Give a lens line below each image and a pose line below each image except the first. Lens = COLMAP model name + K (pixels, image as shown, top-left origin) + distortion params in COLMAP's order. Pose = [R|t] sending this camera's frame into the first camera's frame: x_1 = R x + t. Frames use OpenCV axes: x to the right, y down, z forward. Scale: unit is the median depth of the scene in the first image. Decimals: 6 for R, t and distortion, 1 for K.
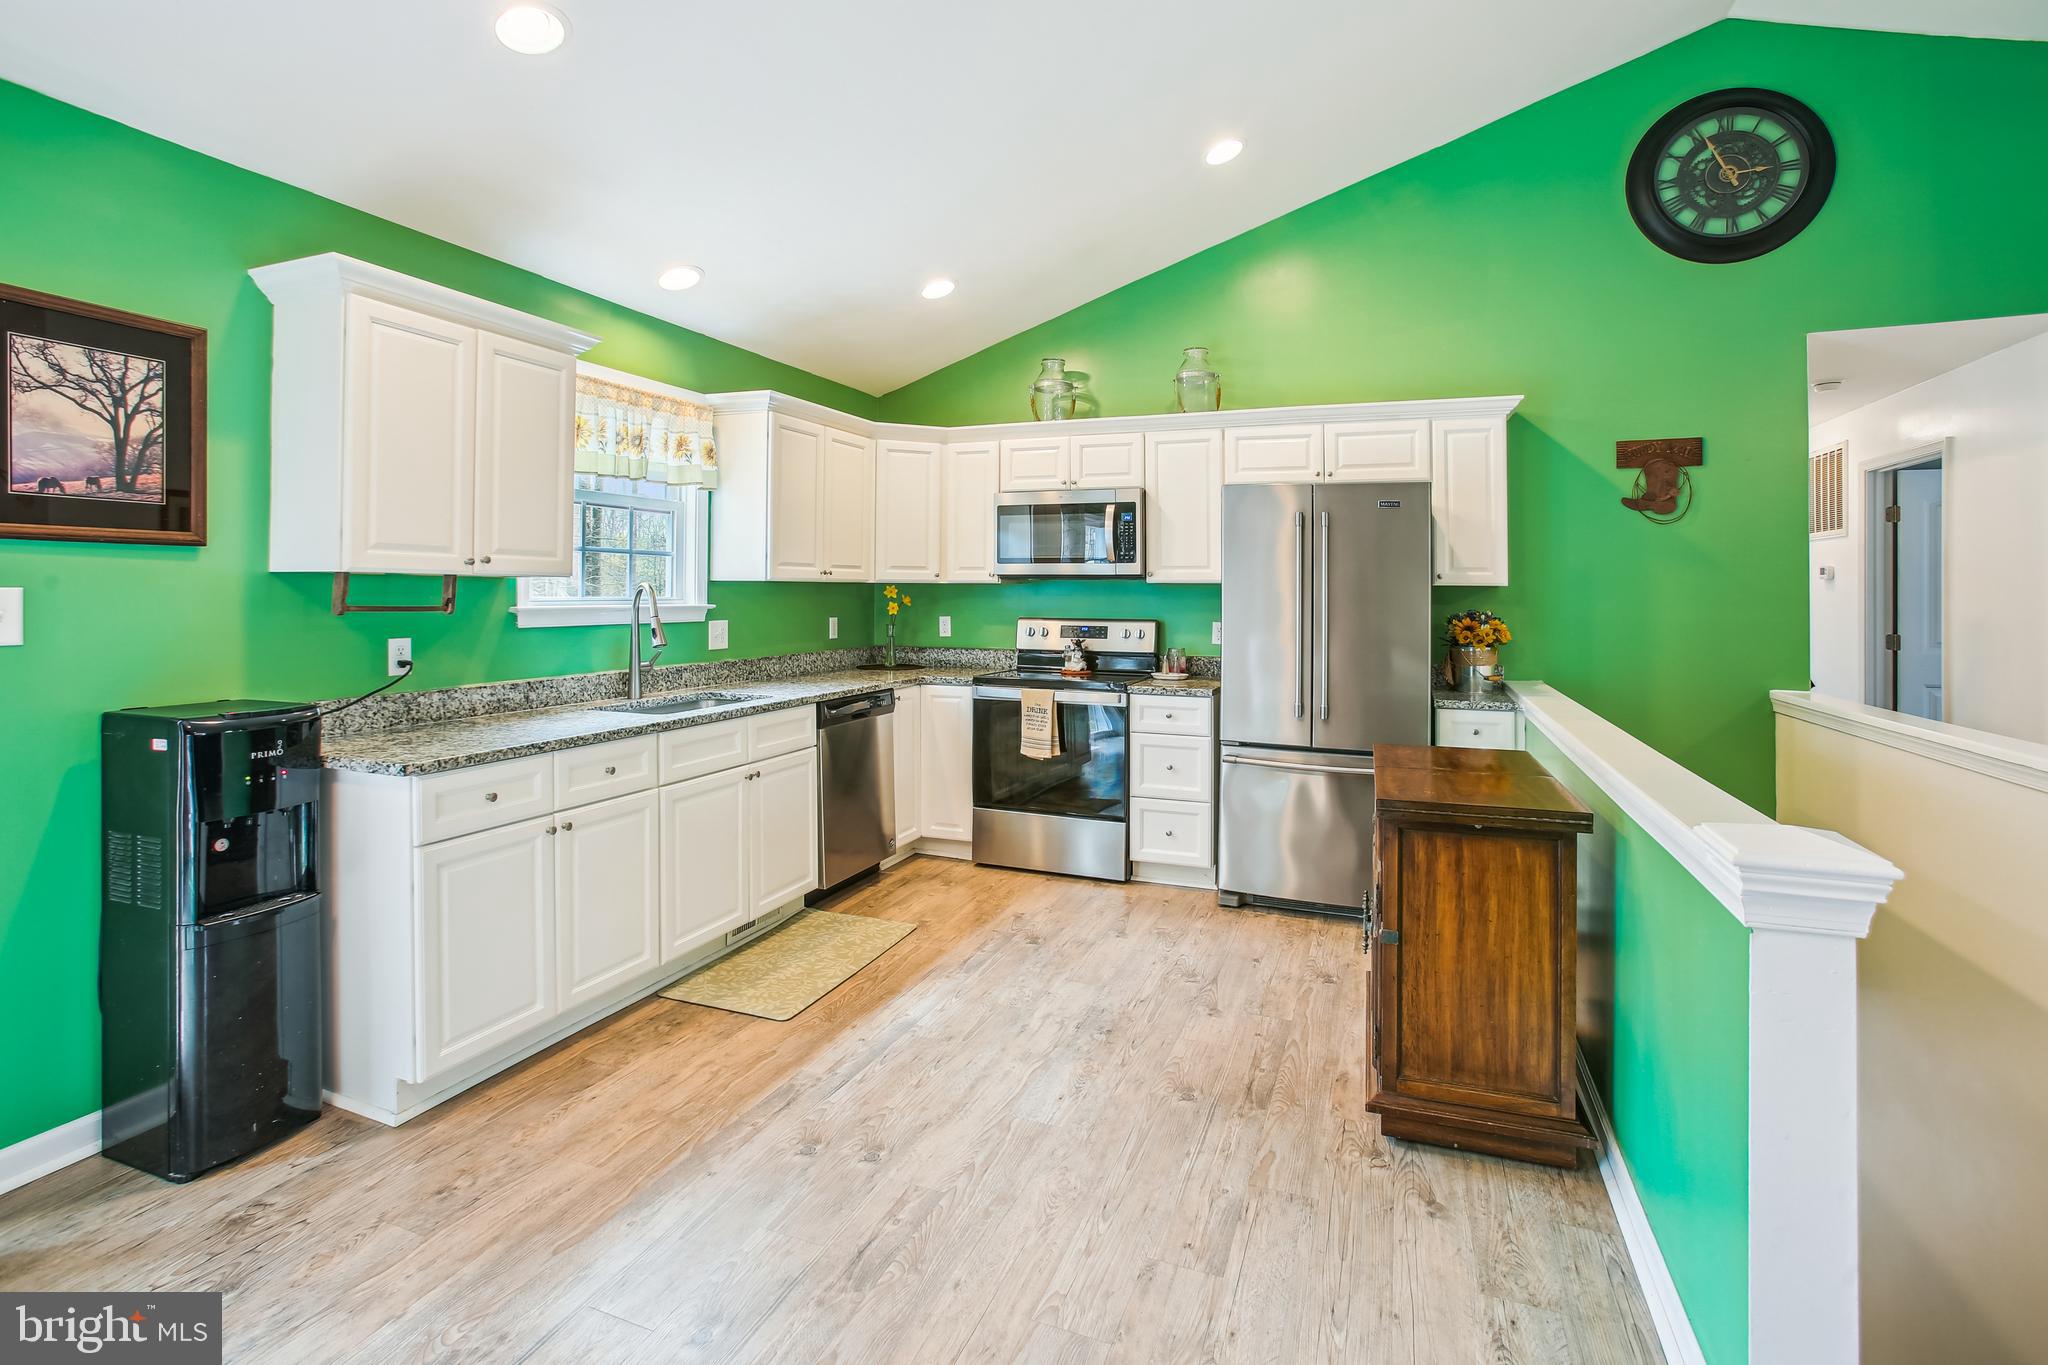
lens RADIAL K [[971.0, 0, 1019.5], [0, 971.0, 577.7], [0, 0, 1]] dist [0.001764, 0.007422]
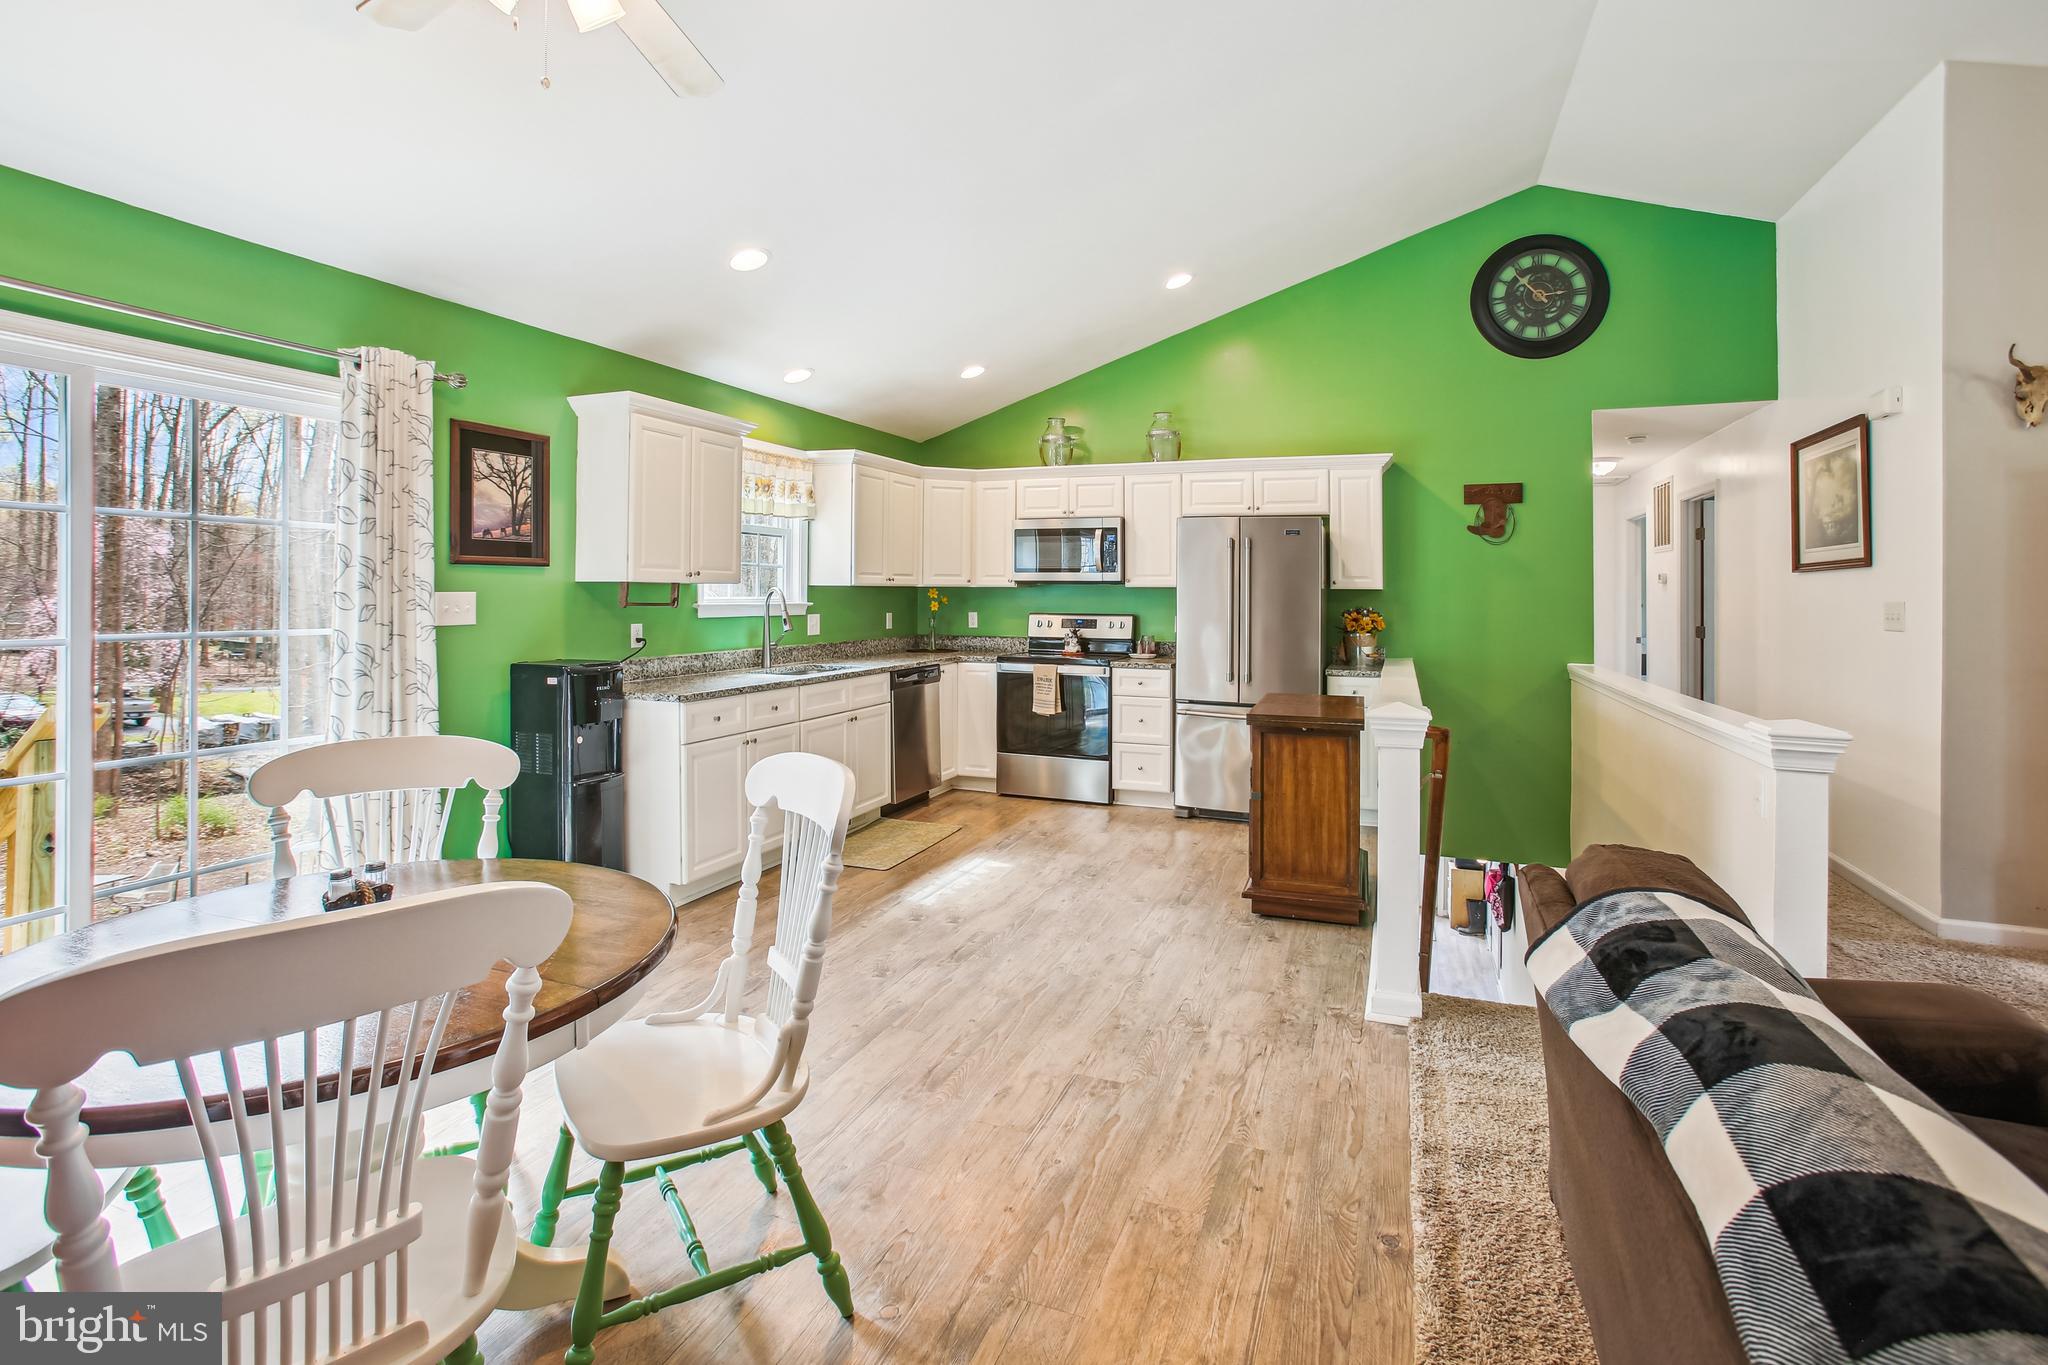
lens RADIAL K [[971.0, 0, 1003.8], [0, 971.0, 594.2], [0, 0, 1]] dist [0.001764, 0.007422]
pose [[0.999903, 0.000065, -0.013911, -0.023388], [0.000169, 0.999859, 0.016817, -0.008243], [0.013911, -0.016818, 0.999762, -0.419514]]
